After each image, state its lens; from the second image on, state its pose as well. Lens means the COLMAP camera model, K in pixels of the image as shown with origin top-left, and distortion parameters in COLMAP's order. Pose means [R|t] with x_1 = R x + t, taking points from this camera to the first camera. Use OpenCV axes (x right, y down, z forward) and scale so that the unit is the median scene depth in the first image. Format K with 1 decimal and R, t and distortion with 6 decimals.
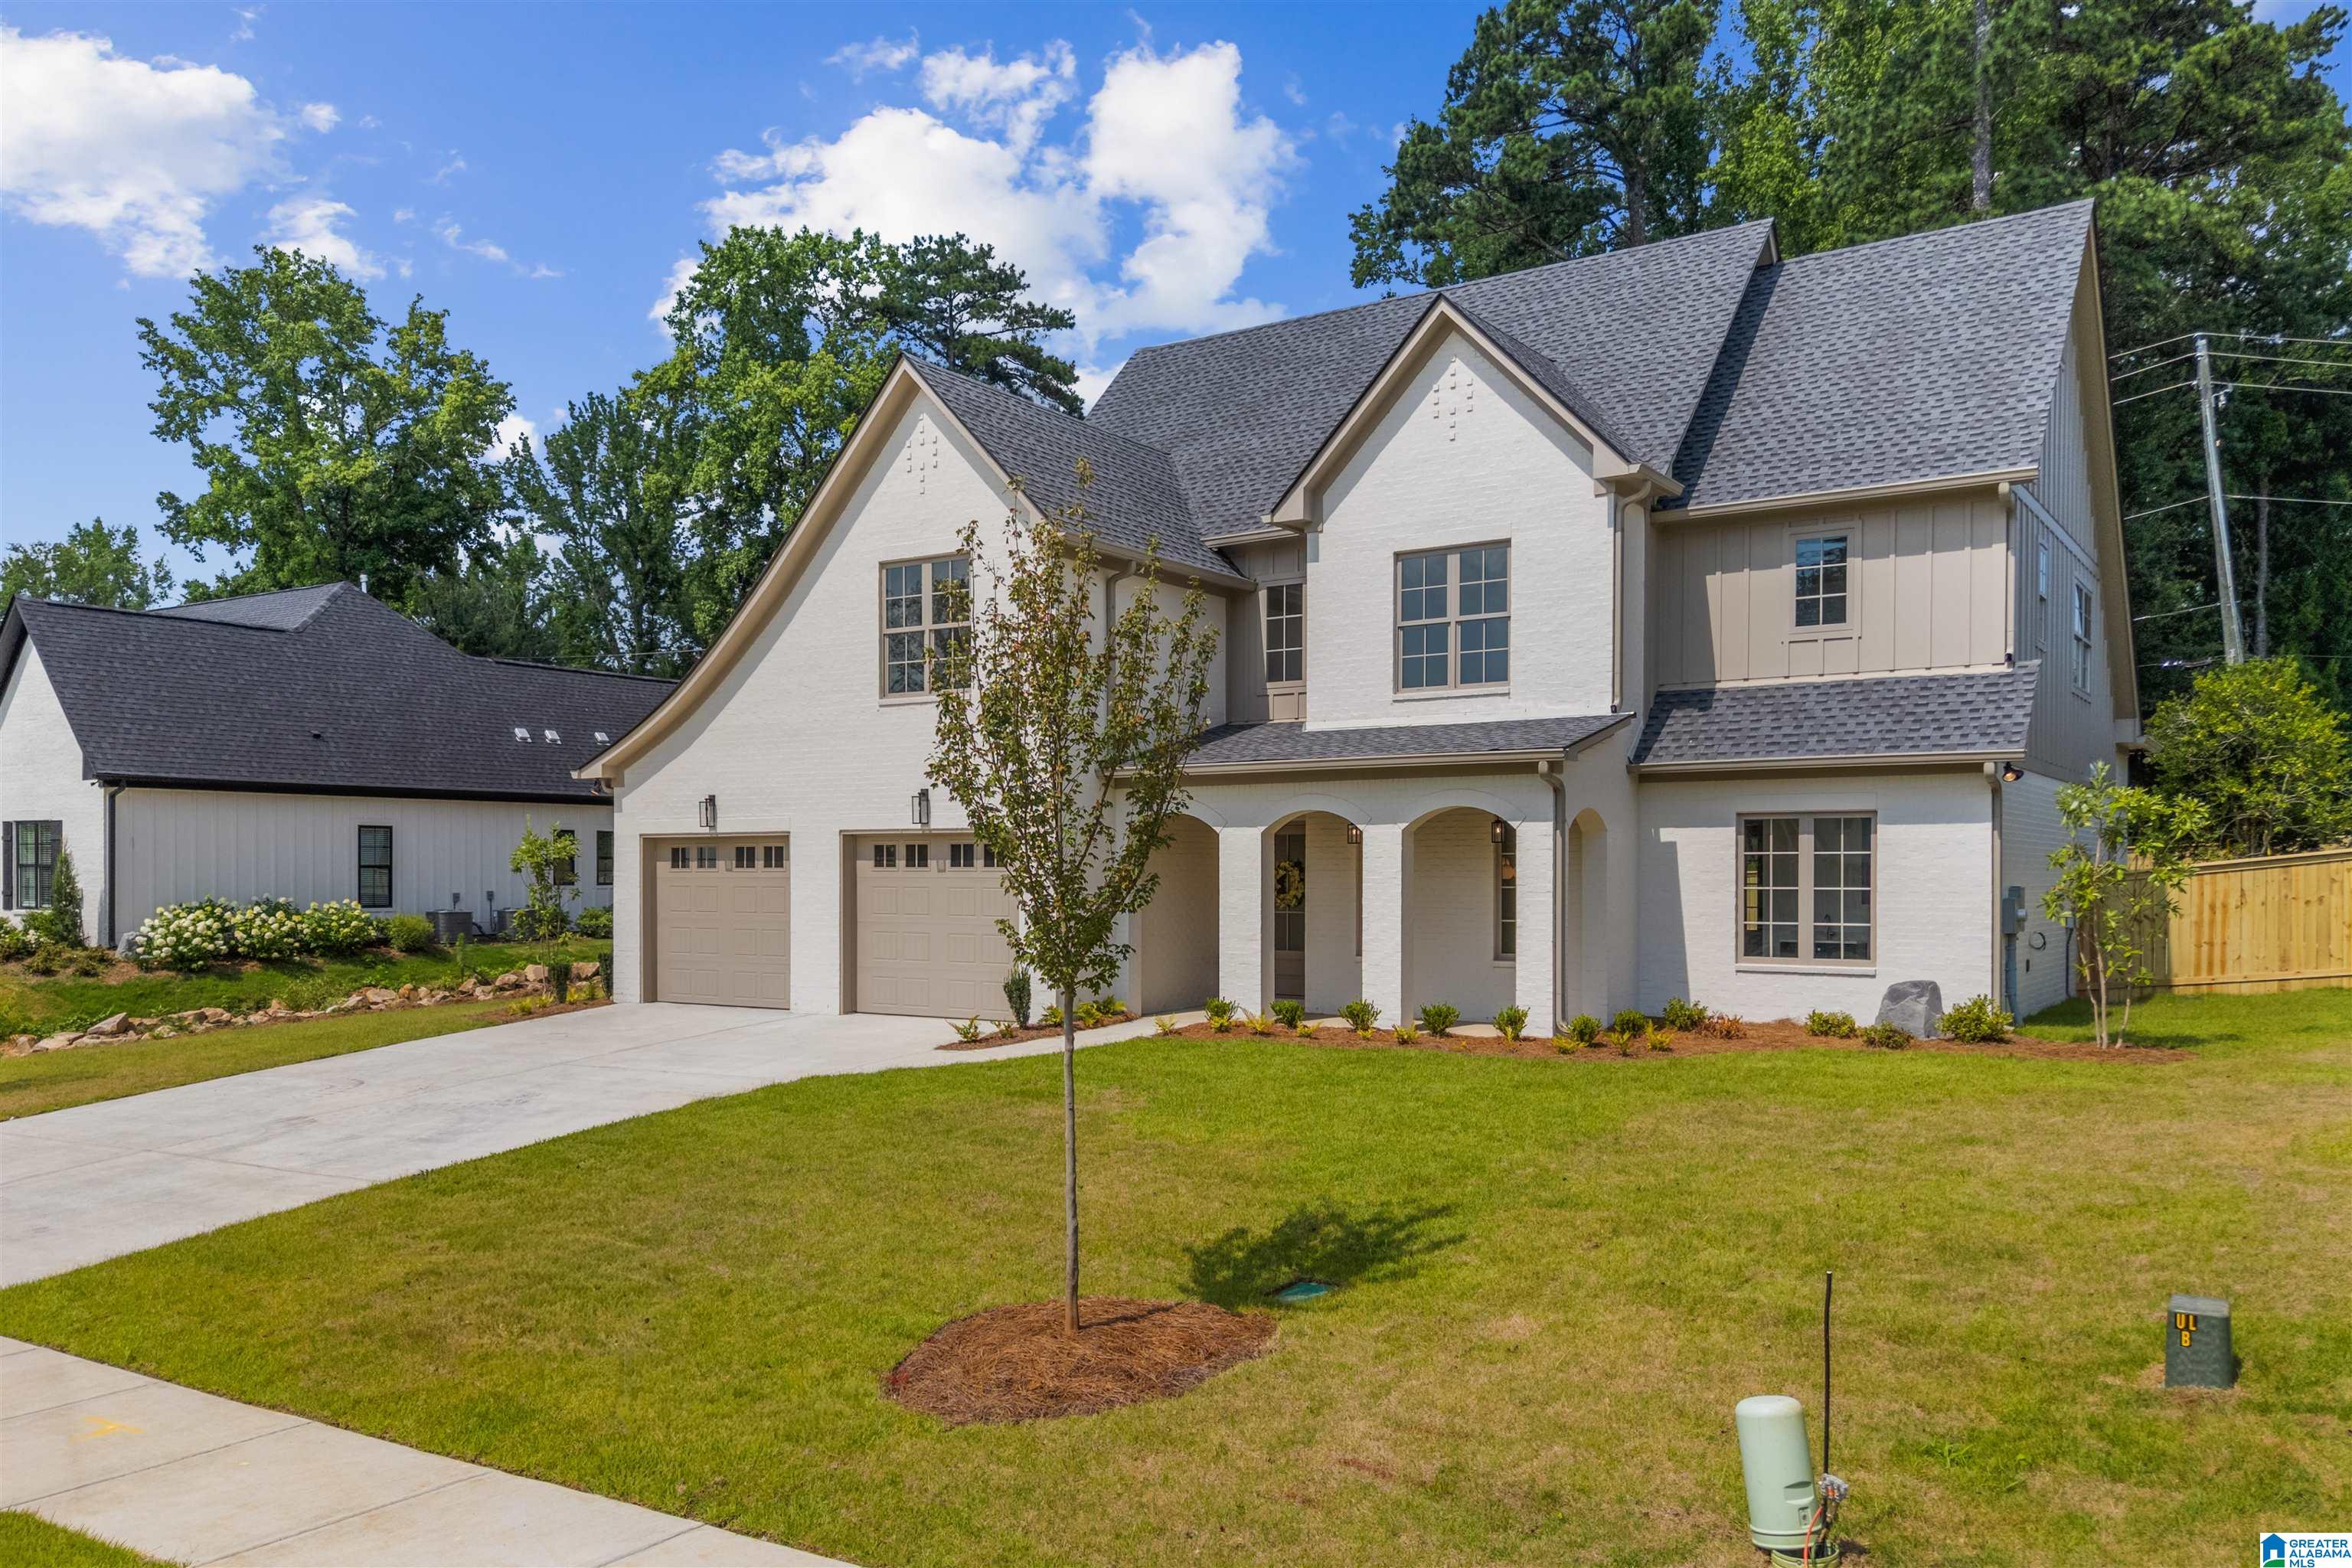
lens RADIAL K [[1771.7, 0, 1181.5], [0, 1771.7, 873.3], [0, 0, 1]] dist [0.075837, -0.063639]
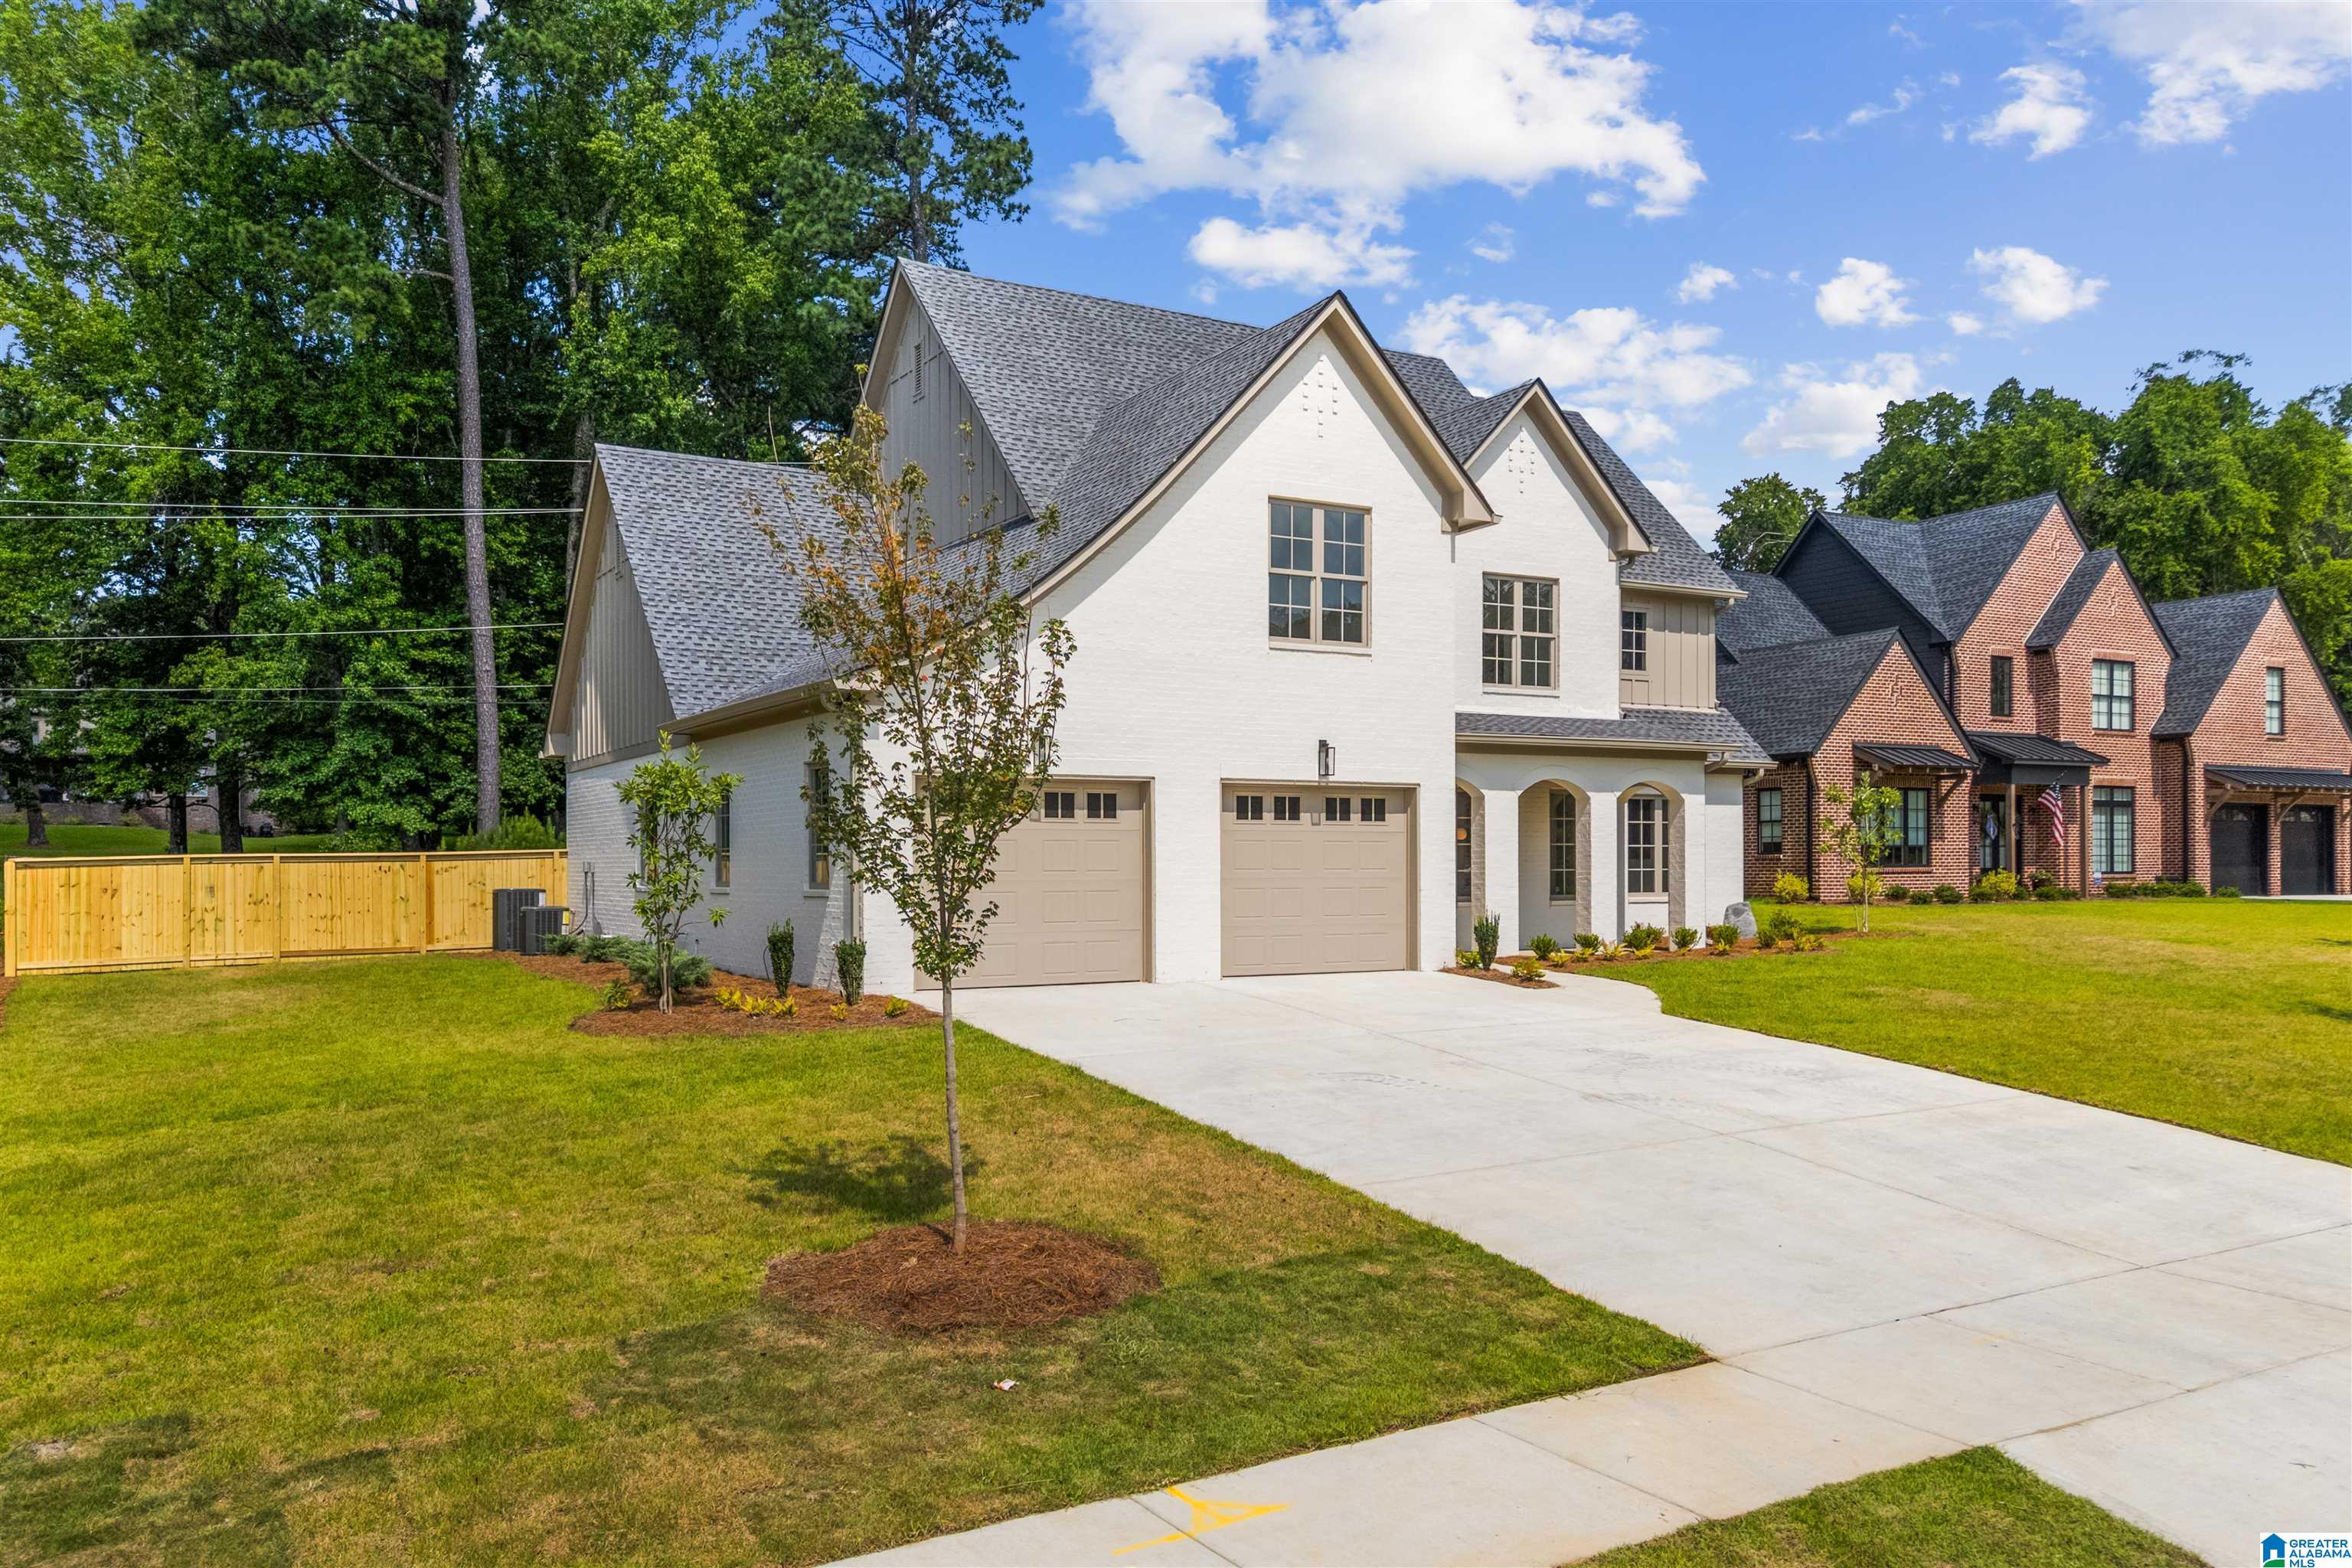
lens RADIAL K [[1762.8, 0, 1183.6], [0, 1762.8, 869.2], [0, 0, 1]] dist [0.074250, -0.065944]
pose [[0.433353, -0.003429, 0.901218, -1.052782], [0.002215, 0.999994, 0.002740, 0.020692], [-0.901221, 0.000809, 0.433358, 0.645477]]
